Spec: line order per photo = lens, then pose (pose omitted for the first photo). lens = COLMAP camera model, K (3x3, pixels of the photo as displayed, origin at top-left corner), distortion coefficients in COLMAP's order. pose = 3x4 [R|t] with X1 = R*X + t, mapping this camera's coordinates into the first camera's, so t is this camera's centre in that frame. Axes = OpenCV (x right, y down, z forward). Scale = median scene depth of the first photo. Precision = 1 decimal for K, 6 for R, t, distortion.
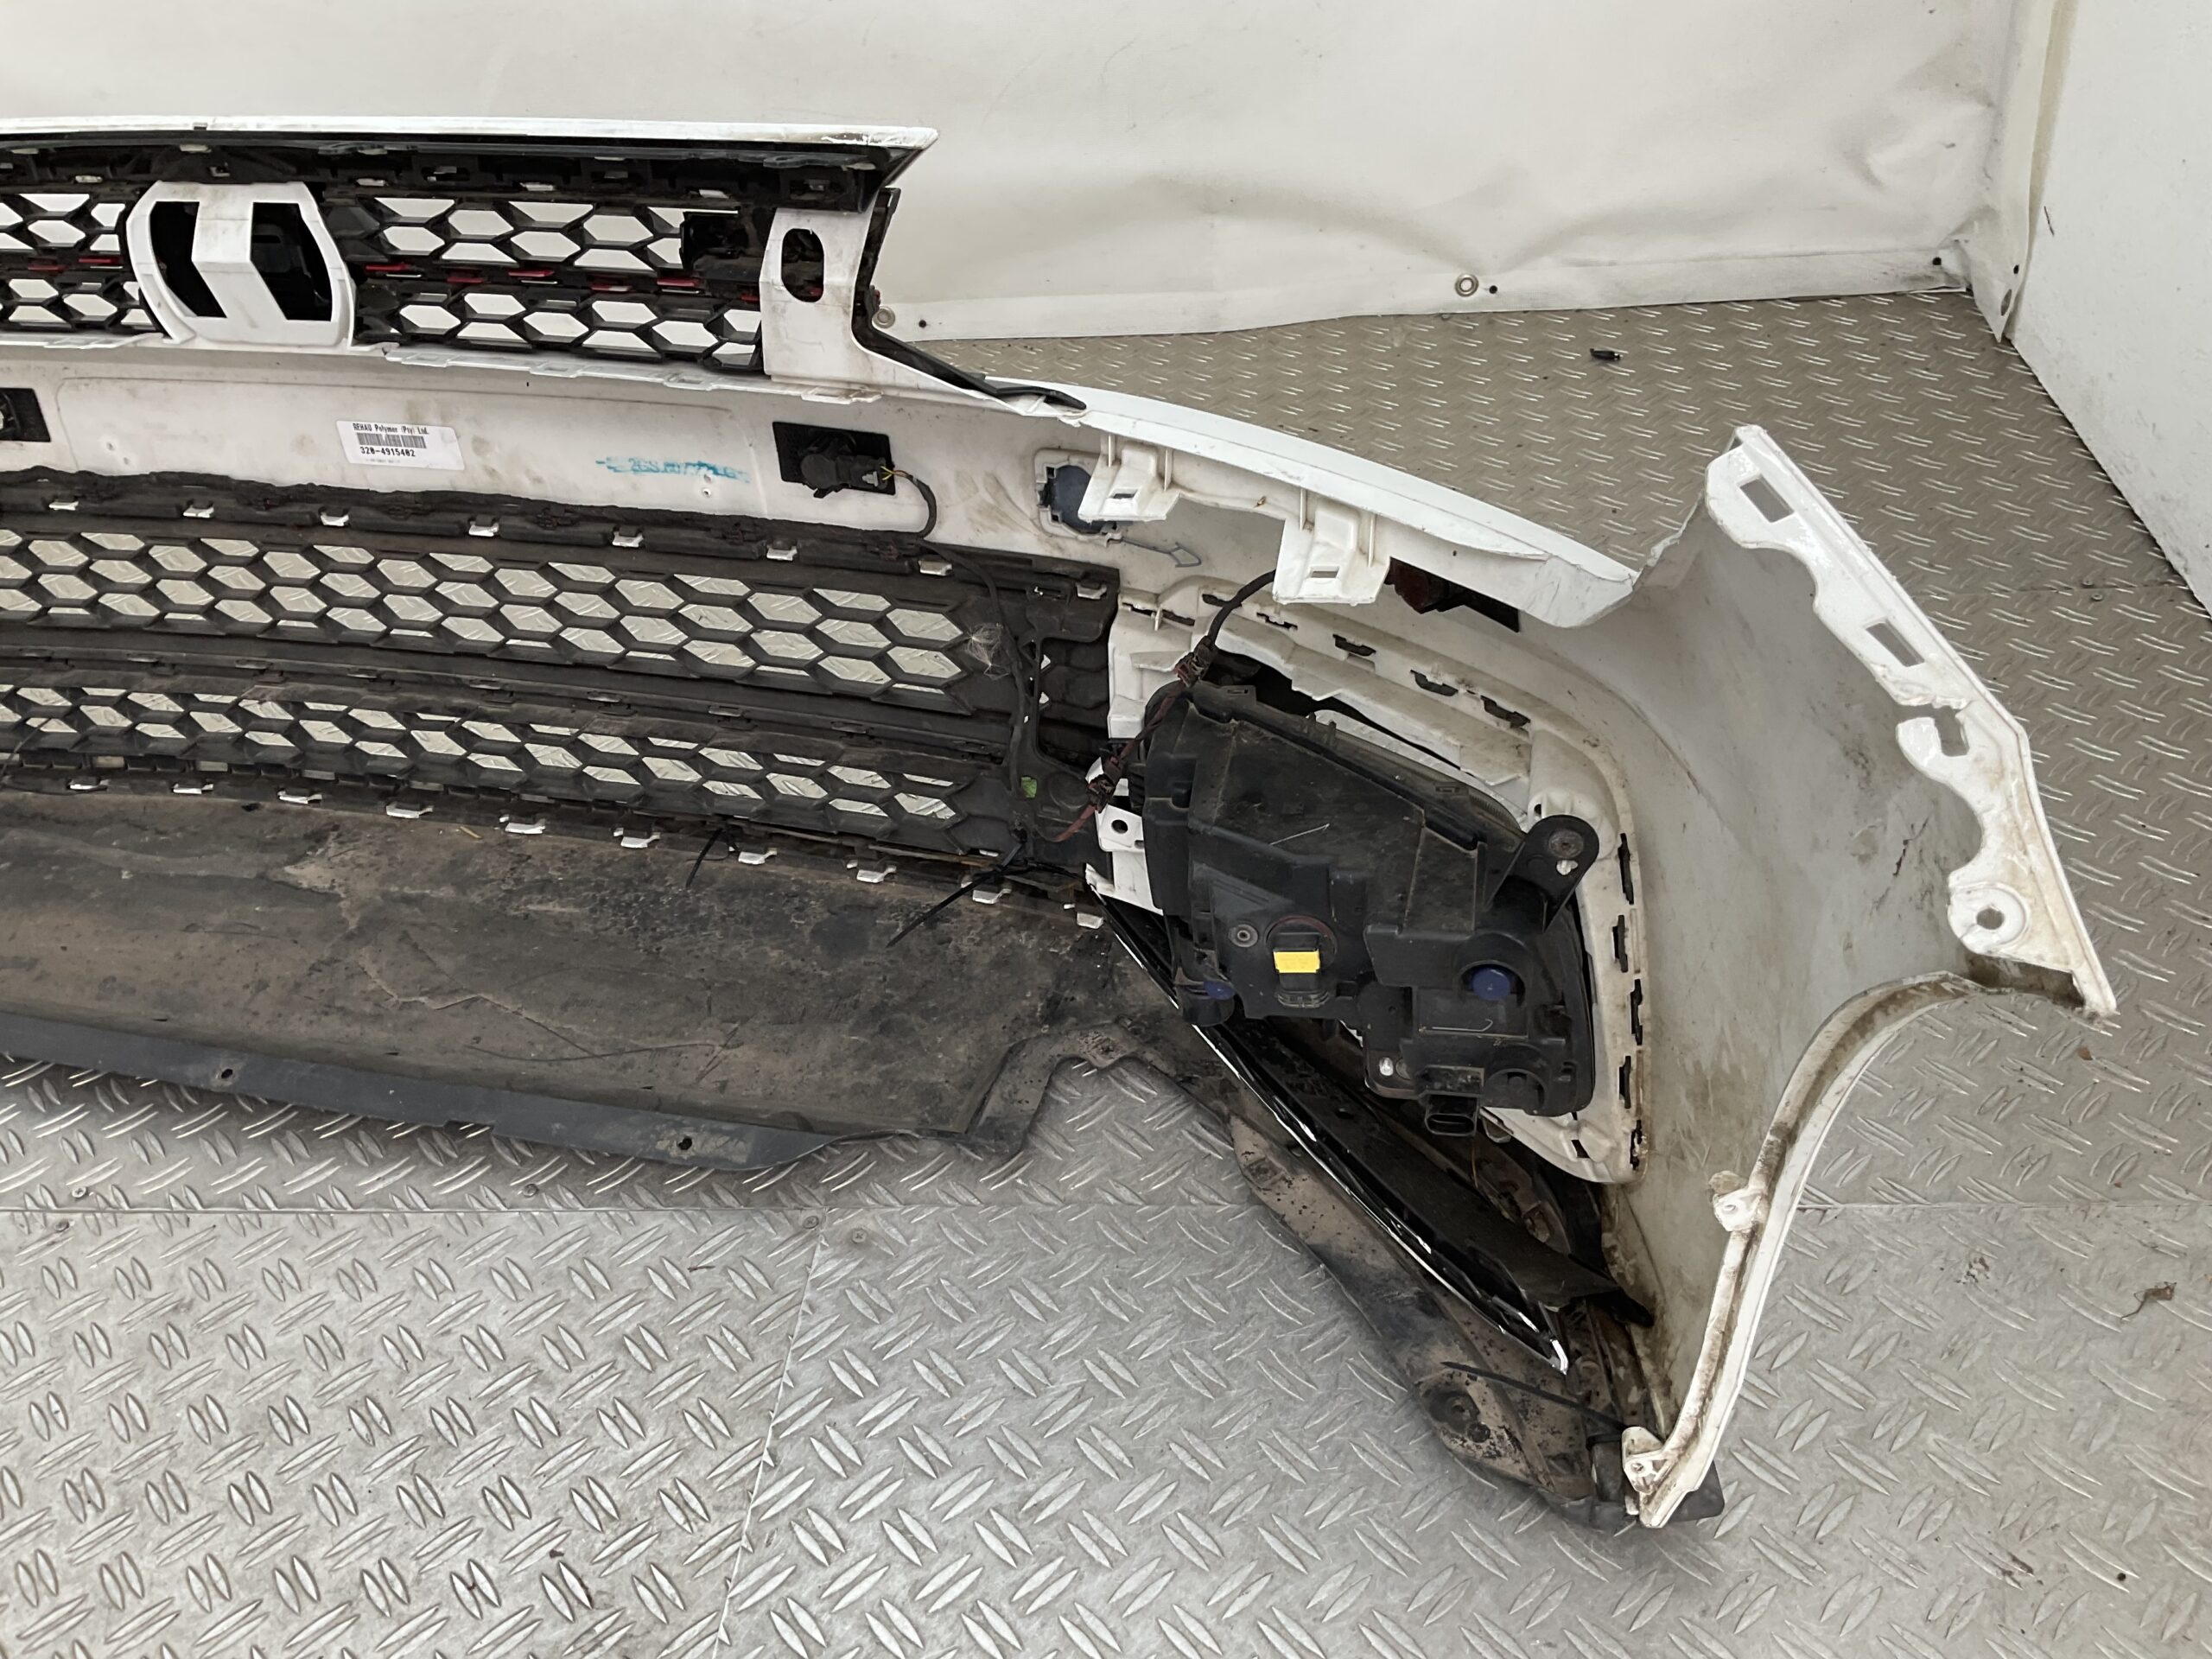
lens RADIAL K [[1873.6, 0, 1098.1], [0, 1873.6, 832.6], [0, 0, 1]] dist [0.093647, -0.188476]
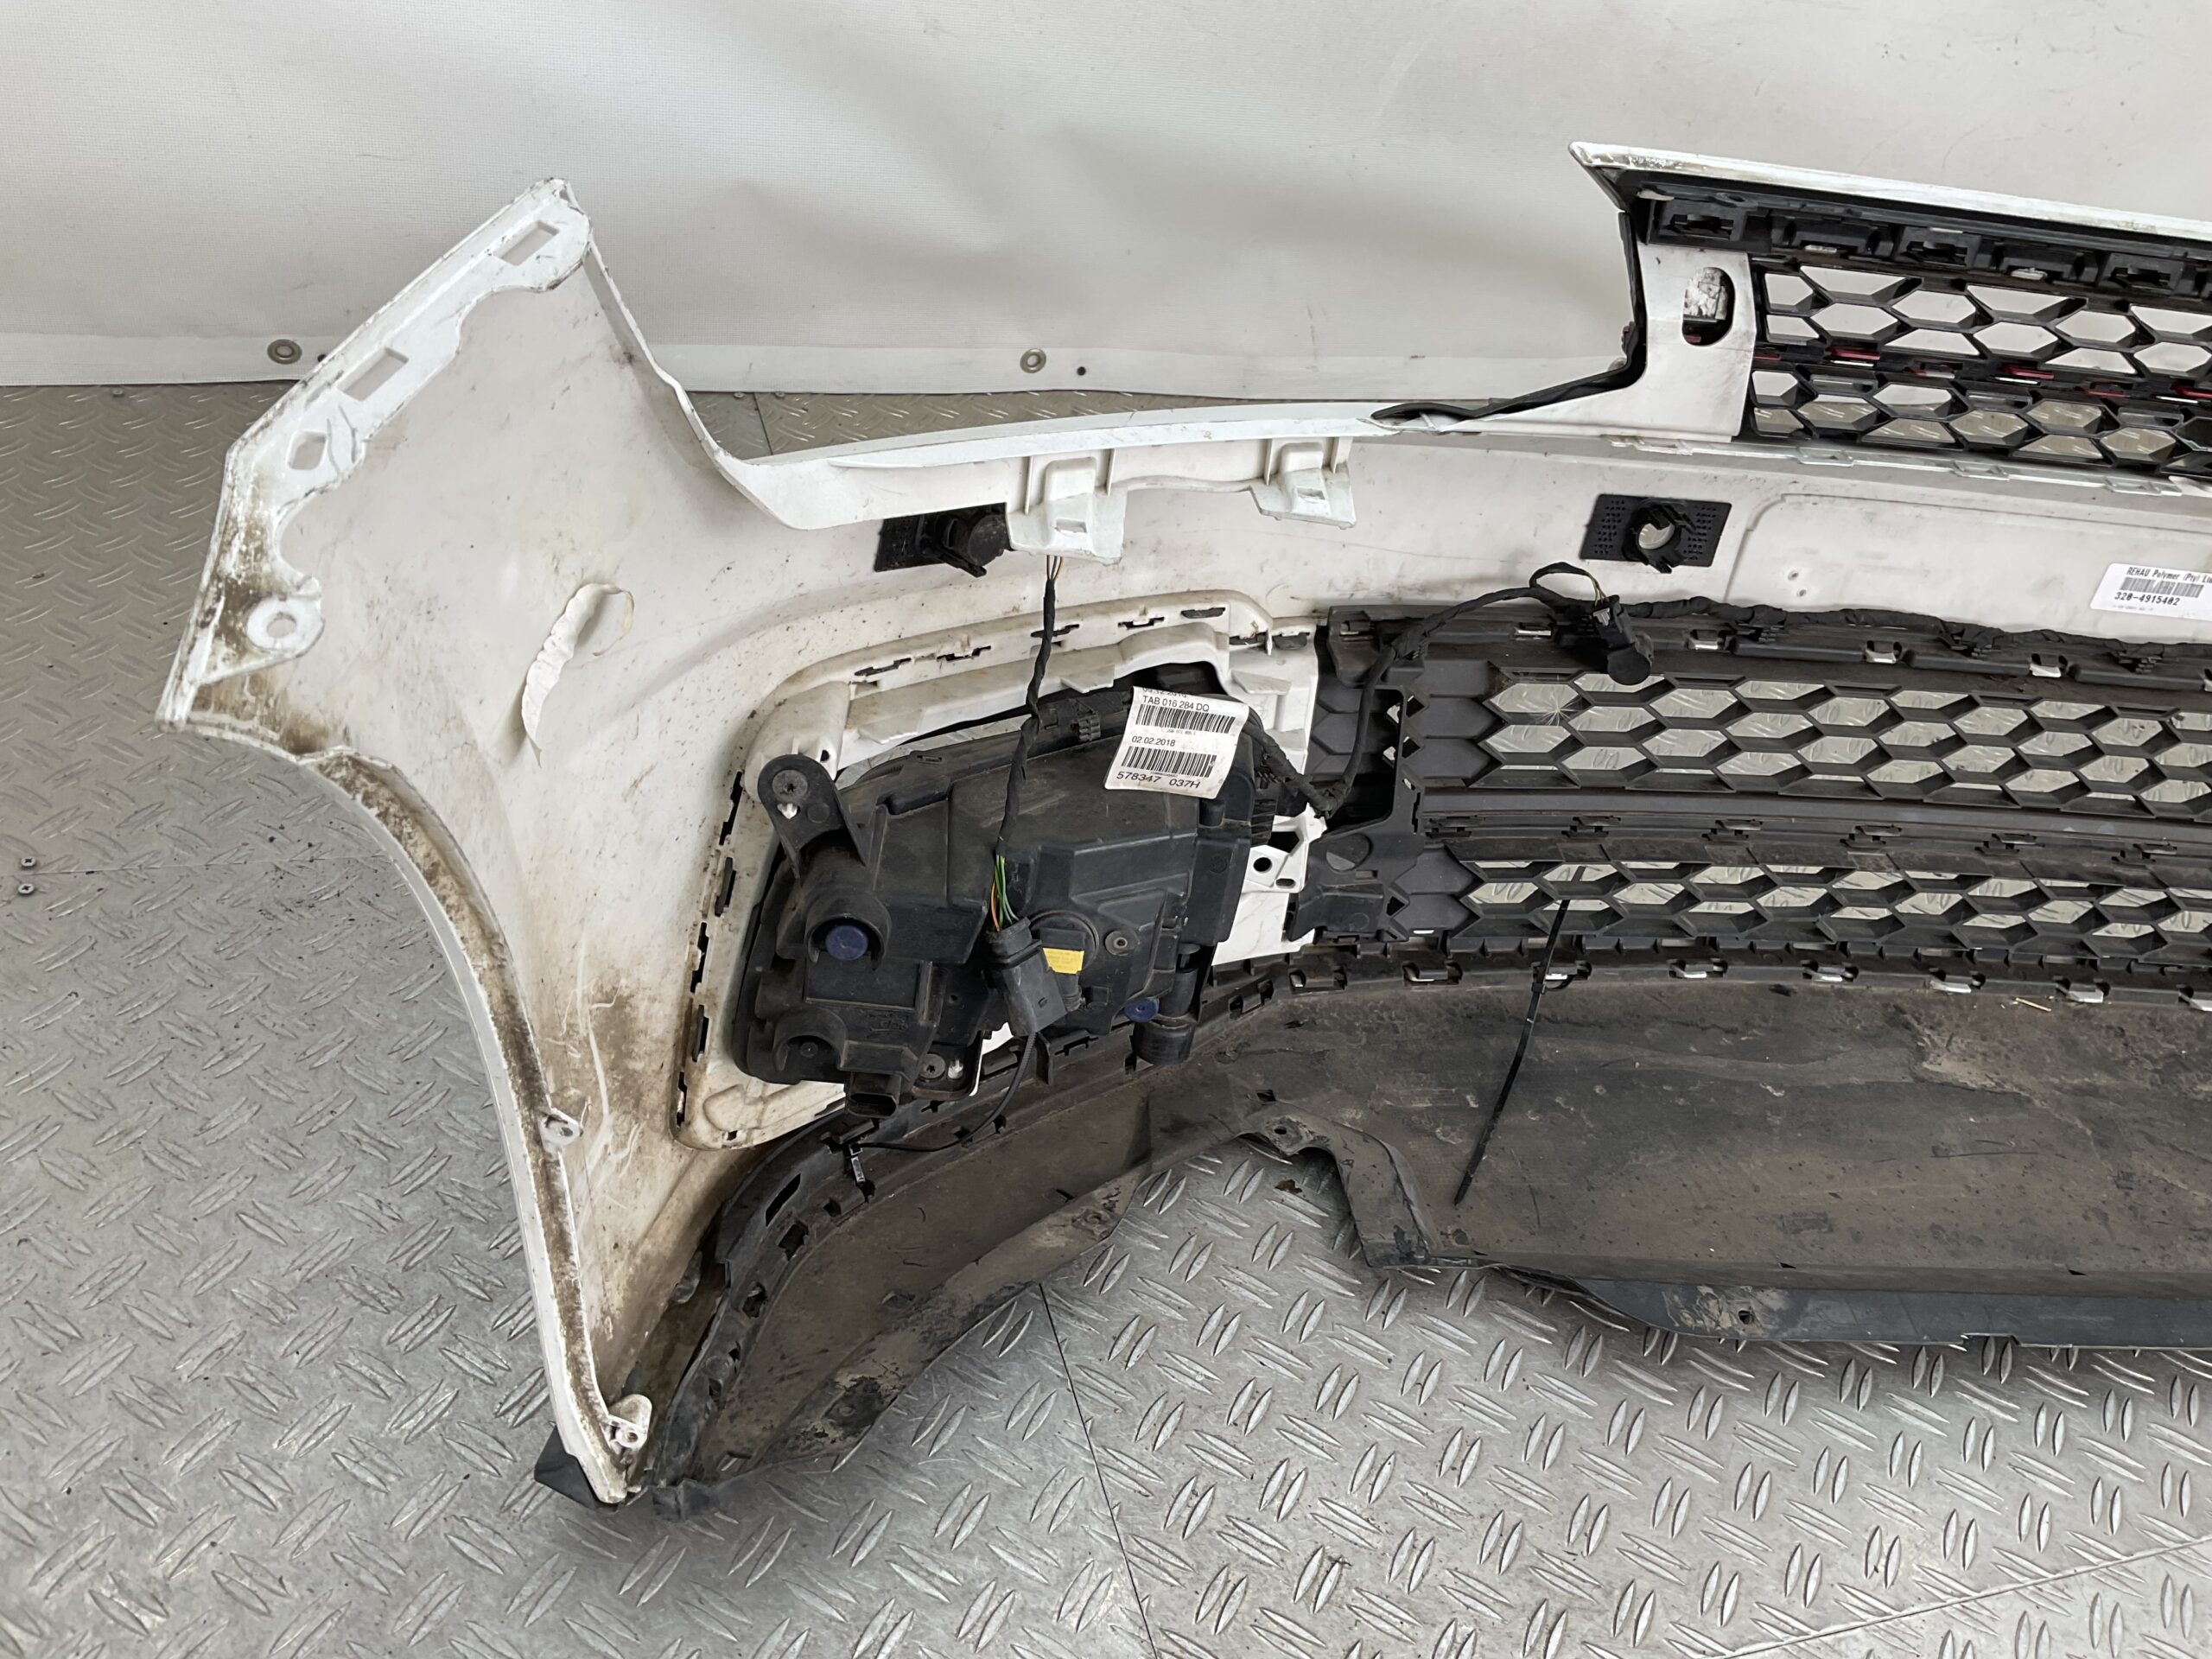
lens RADIAL K [[1873.6, 0, 1097.4], [0, 1873.6, 835.8], [0, 0, 1]] dist [0.093647, -0.188476]
pose [[0.909032, -0.046476, 0.414126, -1.297377], [0.027811, 0.998312, 0.050989, -0.161678], [-0.415796, -0.034833, 0.908790, 0.427062]]
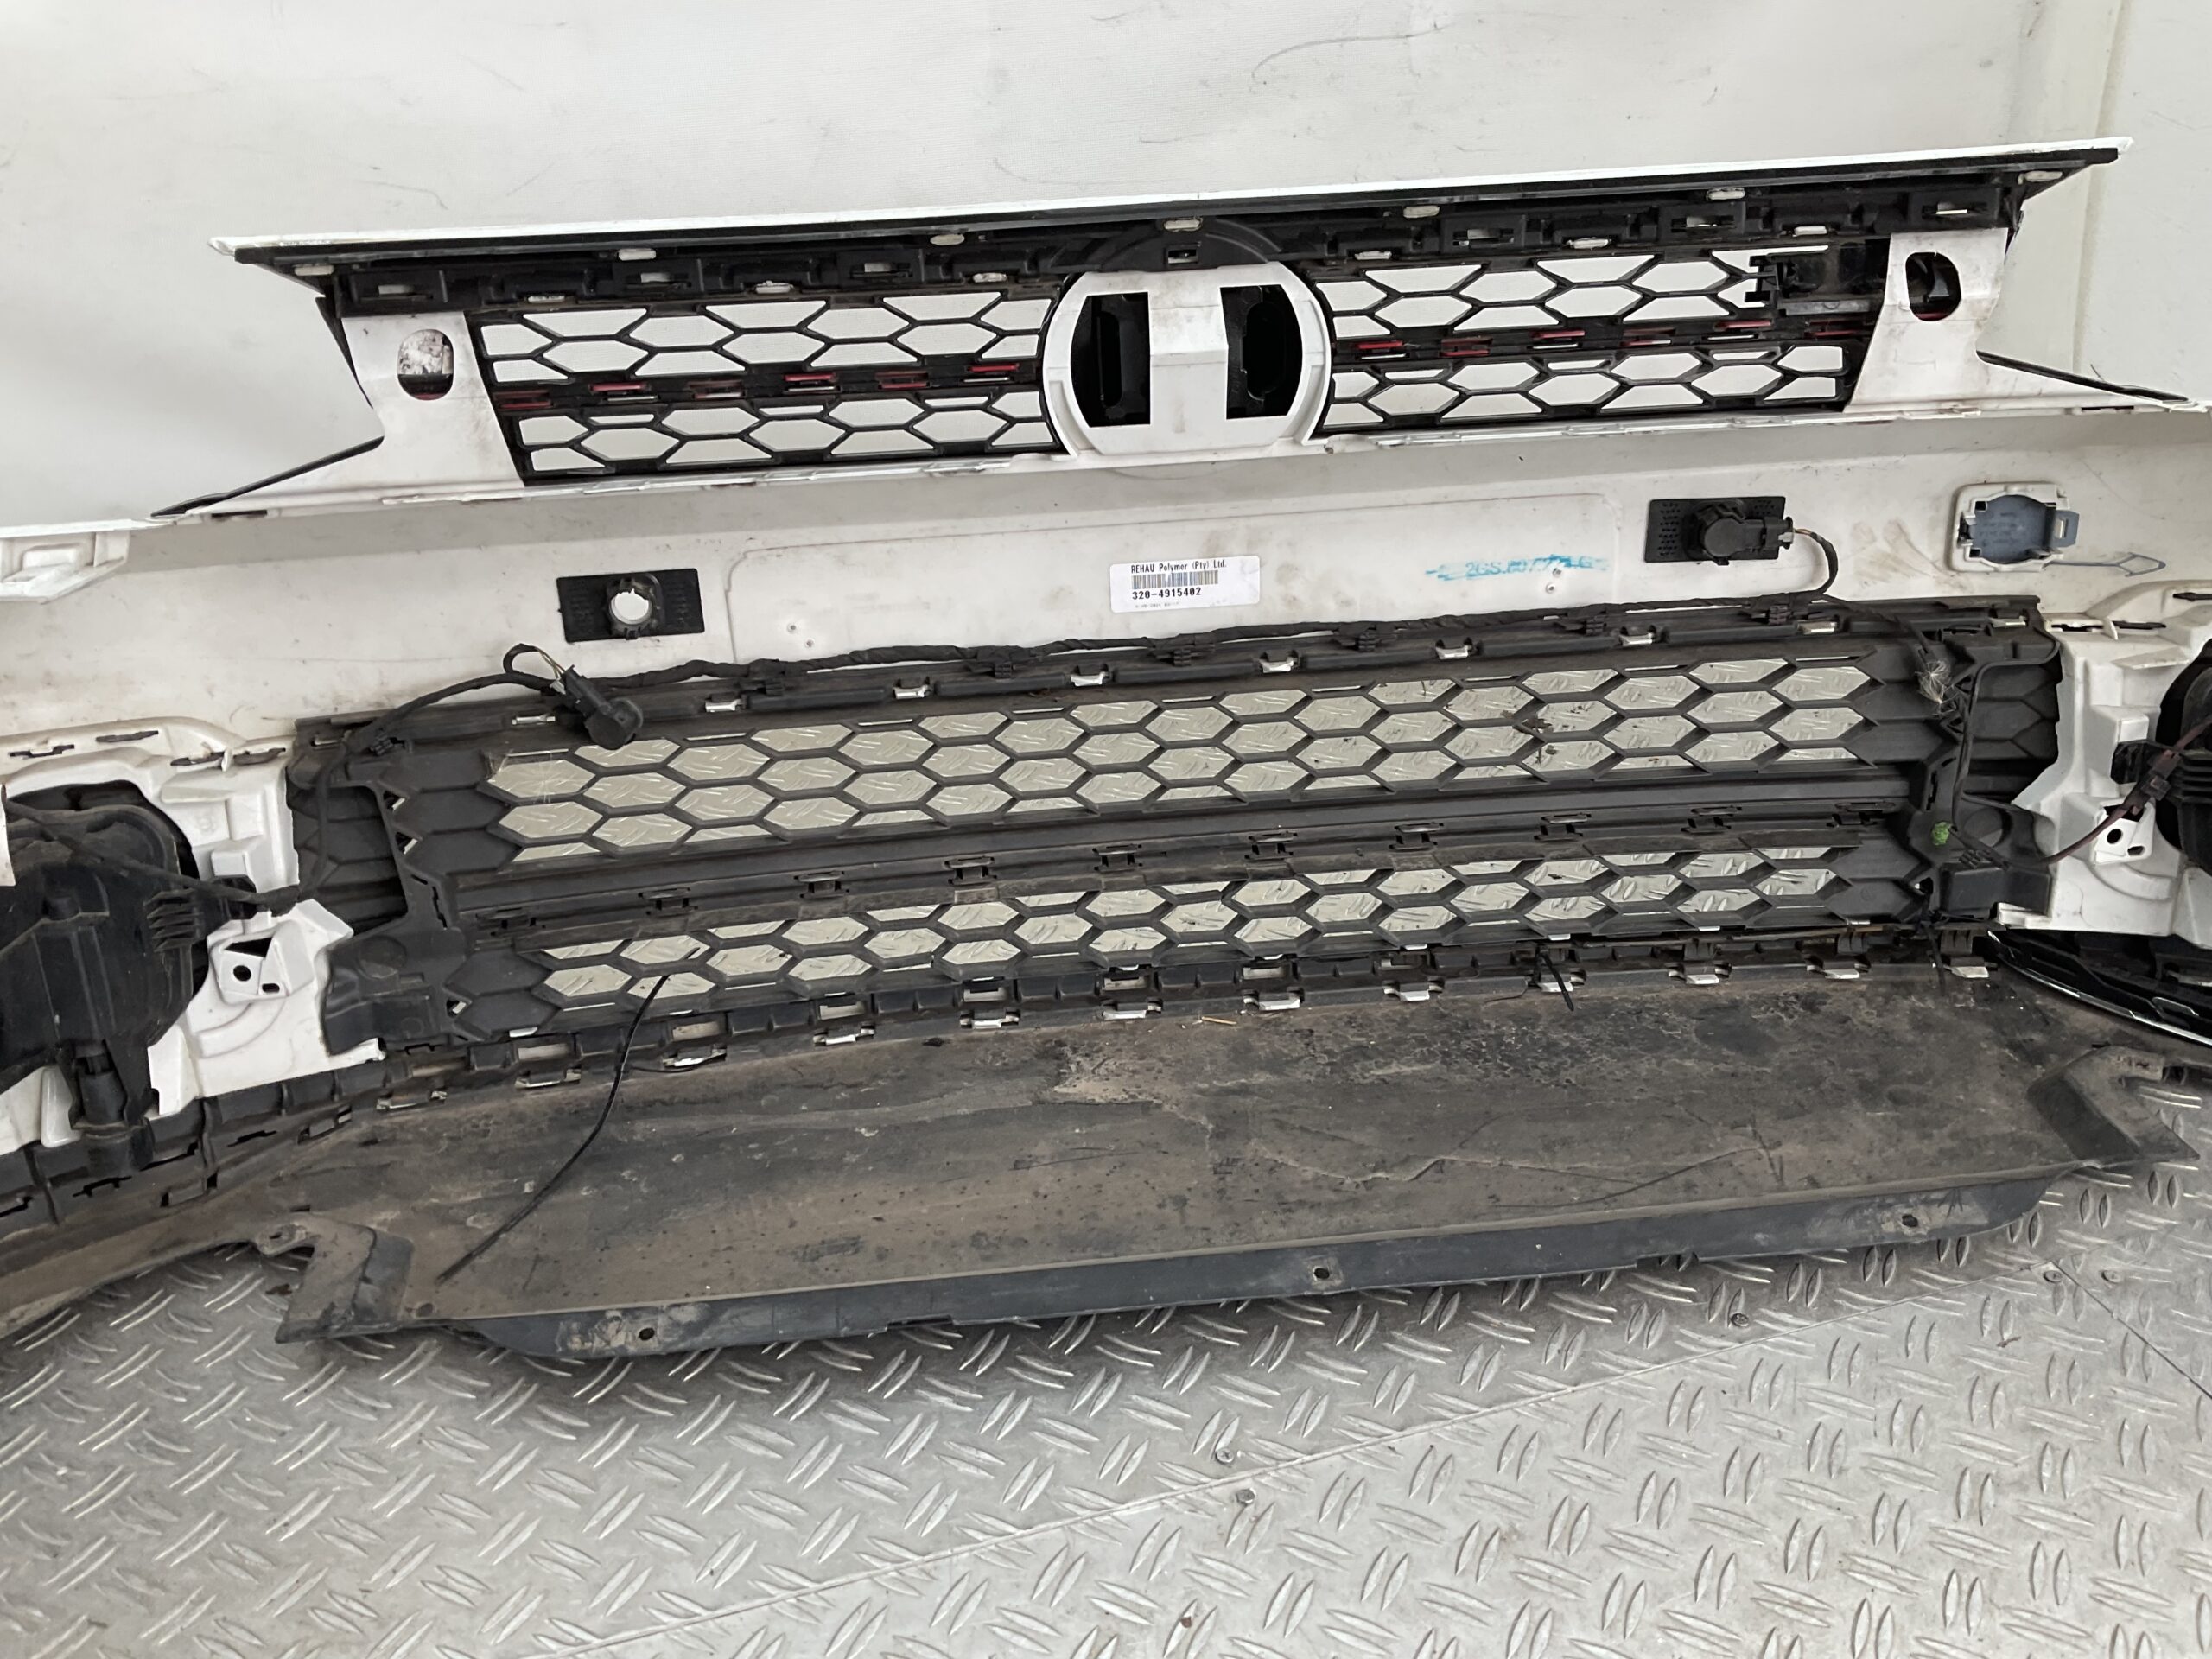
lens RADIAL K [[1873.6, 0, 1121.4], [0, 1873.6, 820.5], [0, 0, 1]] dist [0.093647, -0.188476]
pose [[0.930936, -0.119428, 0.345103, -0.779705], [0.185588, 0.968601, -0.165436, 0.053845], [-0.314510, 0.218057, 0.923870, 0.215025]]
